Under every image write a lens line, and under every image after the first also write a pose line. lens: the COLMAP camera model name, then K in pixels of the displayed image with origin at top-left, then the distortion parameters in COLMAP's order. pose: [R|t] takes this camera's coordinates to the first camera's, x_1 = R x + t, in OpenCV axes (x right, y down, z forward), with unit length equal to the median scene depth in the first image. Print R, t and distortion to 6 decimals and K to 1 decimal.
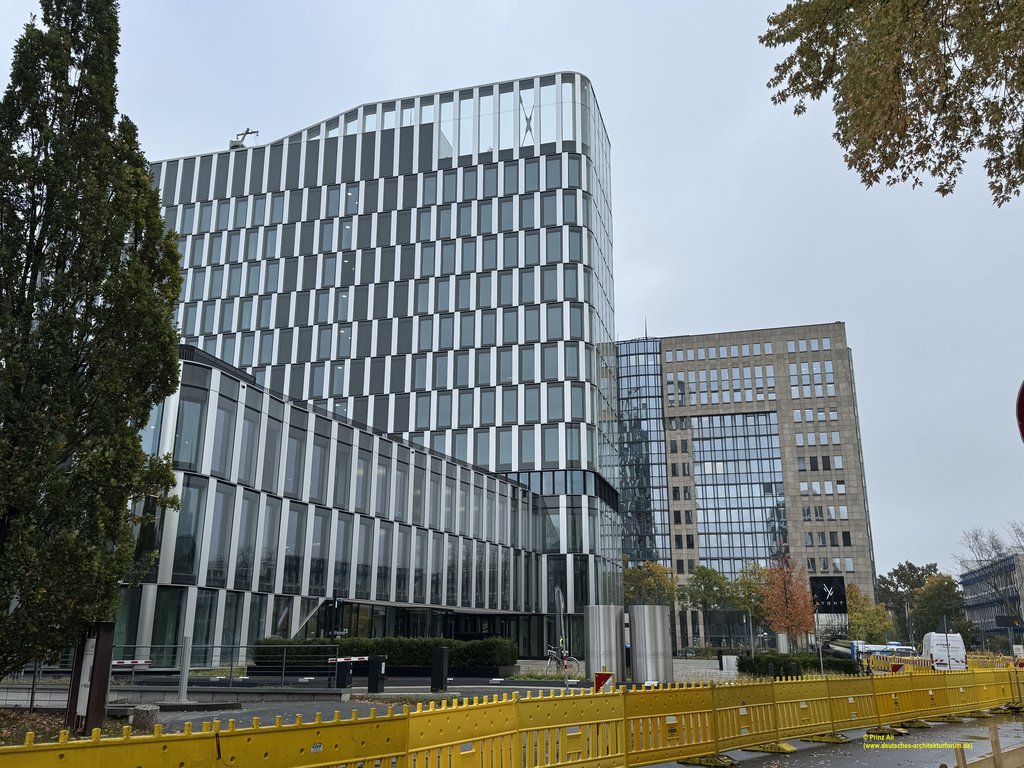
lens RADIAL K [[889.6, 0, 512.0], [0, 889.6, 384.0], [0, 0, 1]] dist [0.180060, -0.332717]
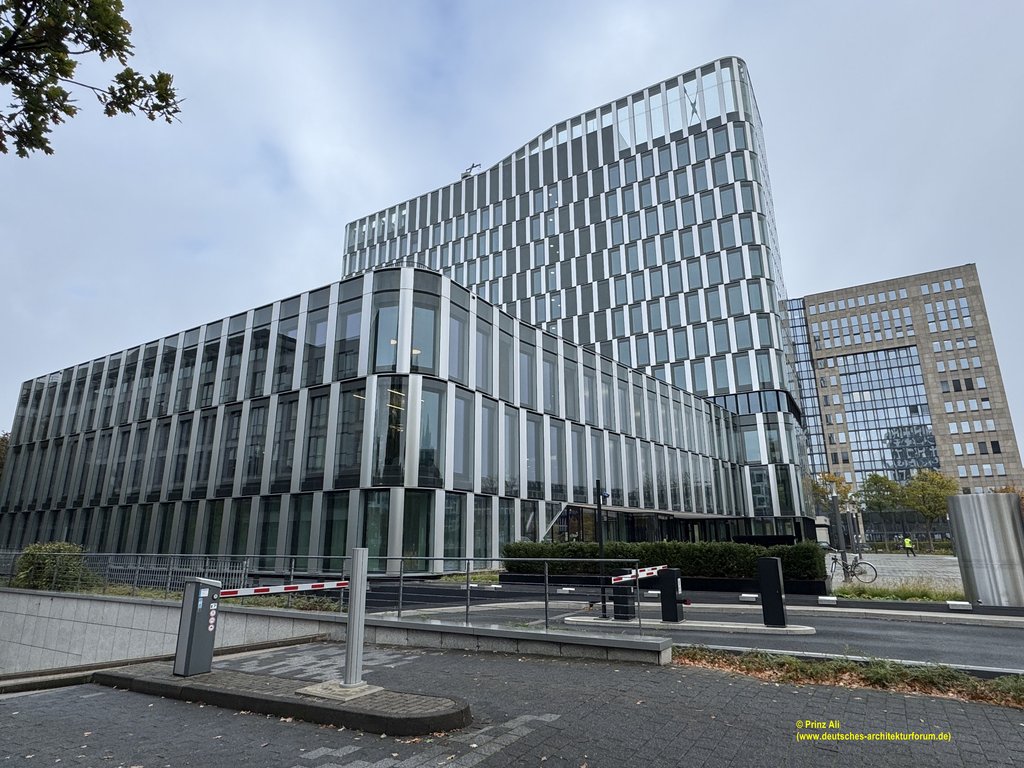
lens RADIAL K [[584.0, 0, 512.0], [0, 584.0, 384.0], [0, 0, 1]] dist [0.000740, 0.000366]
pose [[0.965270, -0.077599, -0.249464, -0.048574], [0.081875, 0.996619, 0.006793, 0.048966], [0.248093, -0.026982, 0.968360, 0.181315]]
